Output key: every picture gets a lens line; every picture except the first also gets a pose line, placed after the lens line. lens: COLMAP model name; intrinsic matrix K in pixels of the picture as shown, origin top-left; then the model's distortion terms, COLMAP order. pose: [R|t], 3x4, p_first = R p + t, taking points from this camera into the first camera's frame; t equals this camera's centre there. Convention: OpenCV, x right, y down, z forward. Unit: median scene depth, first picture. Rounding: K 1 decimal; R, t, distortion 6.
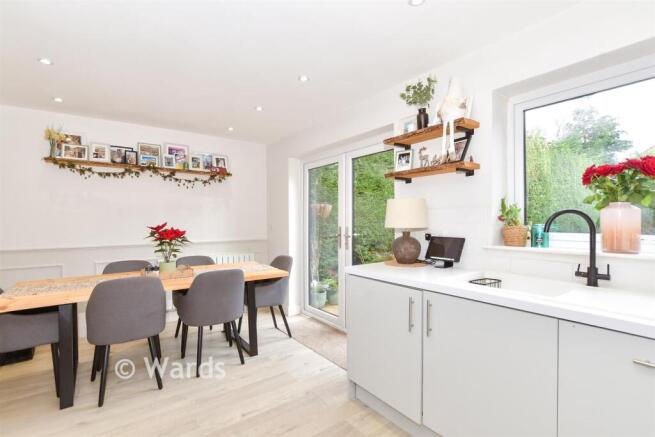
lens RADIAL K [[298.8, 0, 327.4], [0, 298.8, 220.4], [0, 0, 1]] dist [-0.018338, -0.000338]
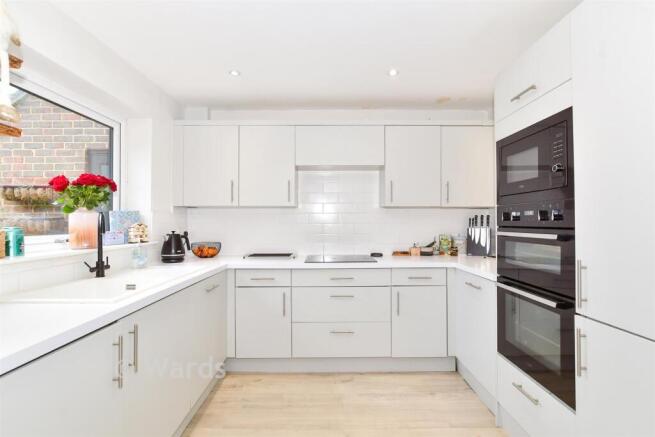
lens RADIAL K [[298.8, 0, 327.3], [0, 298.8, 219.2], [0, 0, 1]] dist [-0.018338, -0.000338]
pose [[-0.812325, 0.011508, 0.583091, -0.477004], [0.006594, 0.999923, -0.010548, 0.001154], [-0.583167, -0.004724, -0.812338, 1.160498]]
